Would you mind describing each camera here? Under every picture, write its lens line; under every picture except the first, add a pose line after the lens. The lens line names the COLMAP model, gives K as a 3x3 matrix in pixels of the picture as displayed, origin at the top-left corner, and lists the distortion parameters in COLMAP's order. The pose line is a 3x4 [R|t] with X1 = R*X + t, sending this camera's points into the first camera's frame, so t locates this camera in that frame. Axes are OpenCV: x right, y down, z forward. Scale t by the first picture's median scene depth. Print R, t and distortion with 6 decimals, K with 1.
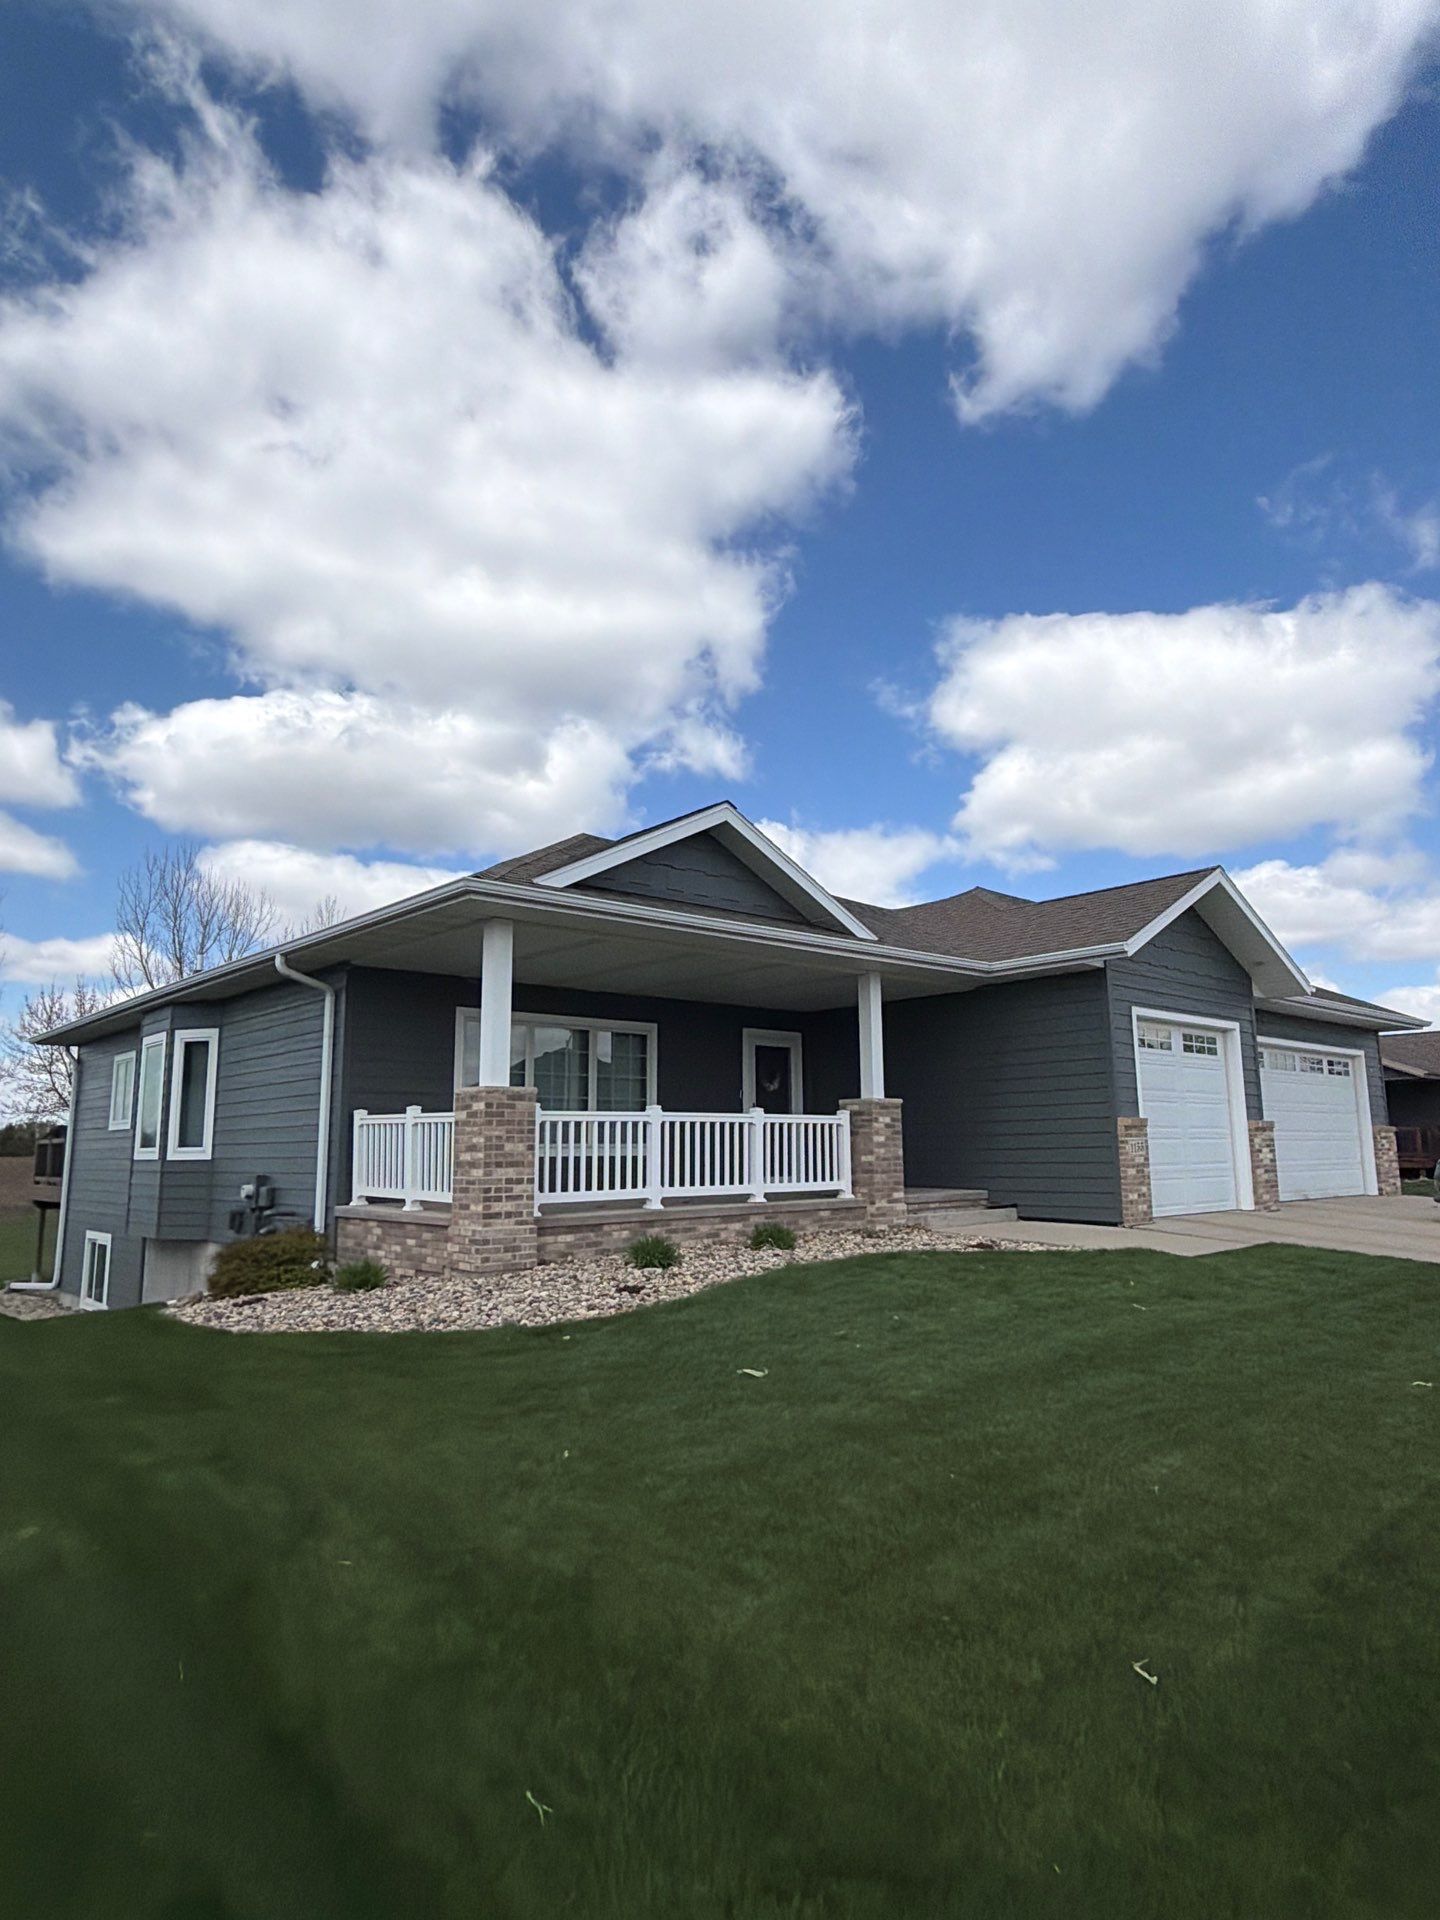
lens RADIAL K [[1126.9, 0, 738.6], [0, 1126.9, 959.4], [0, 0, 1]] dist [0.001489, 0.000536]
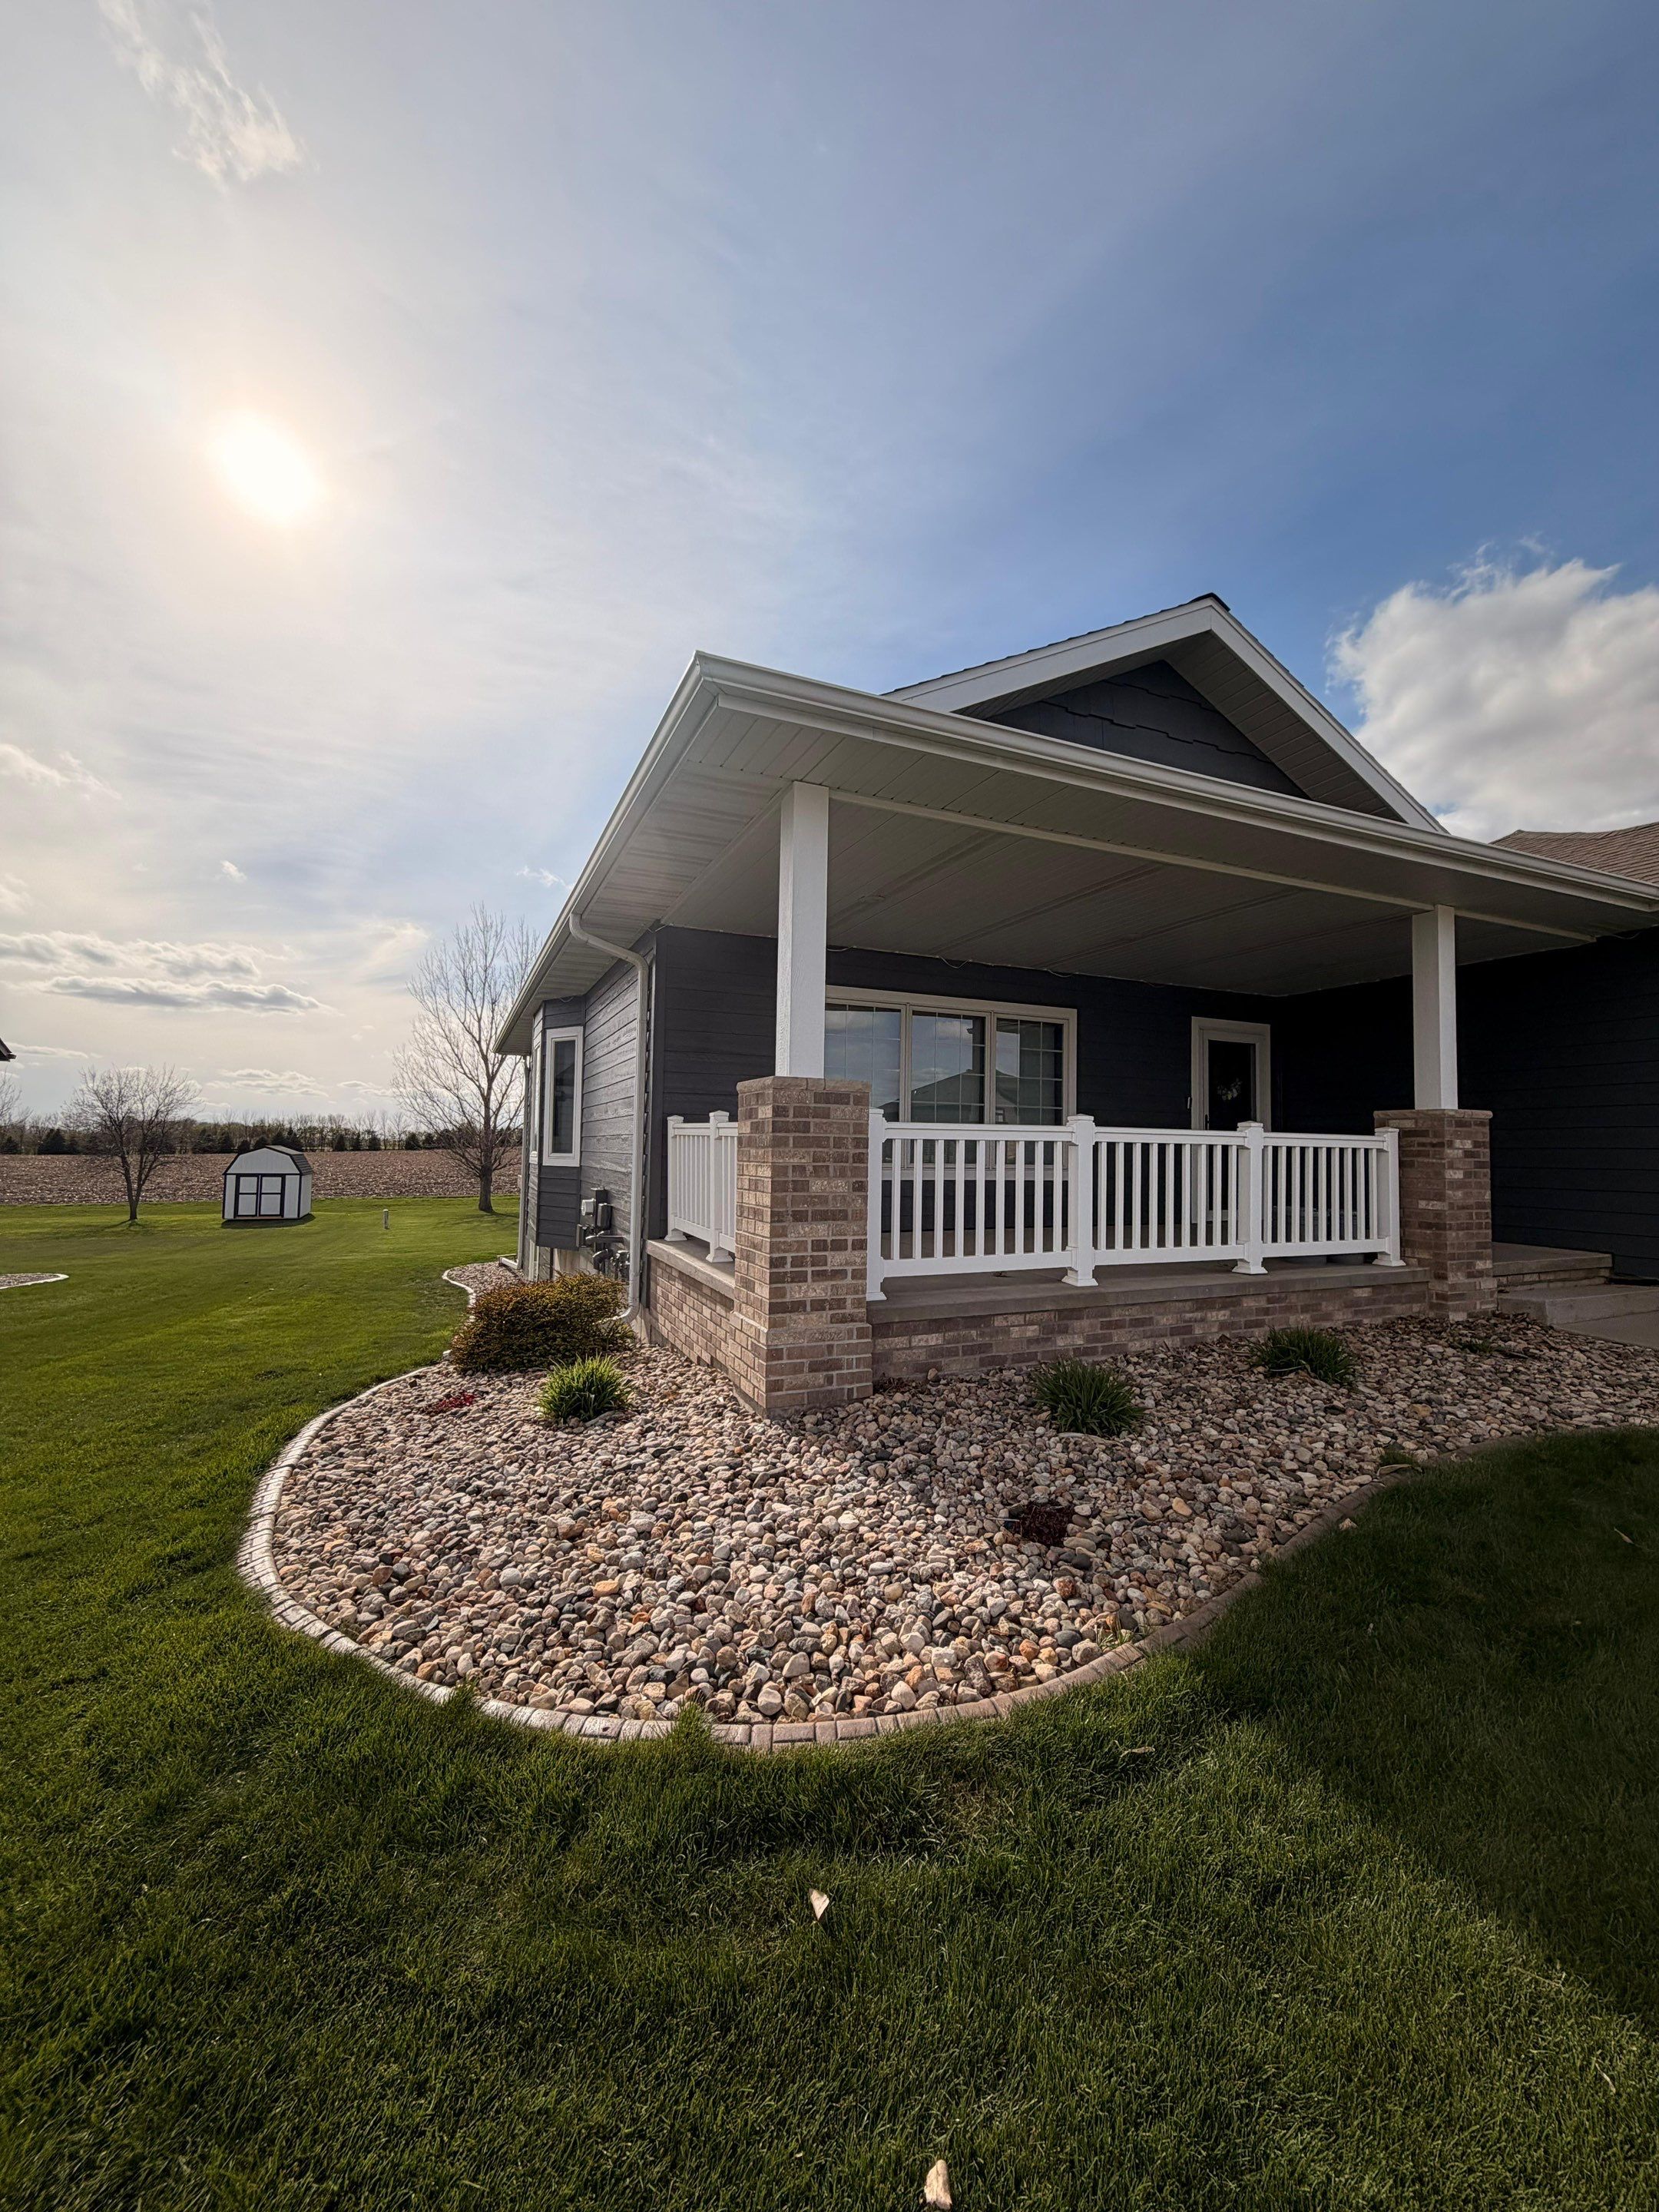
lens RADIAL K [[874.8, 0, 829.5], [0, 874.8, 1106.0], [0, 0, 1]] dist [-0.011151, 0.000143]
pose [[0.945039, 0.010211, -0.326799, -0.042717], [0.028375, 0.993180, 0.113088, 0.058530], [0.325725, -0.116145, 0.938304, 0.447297]]
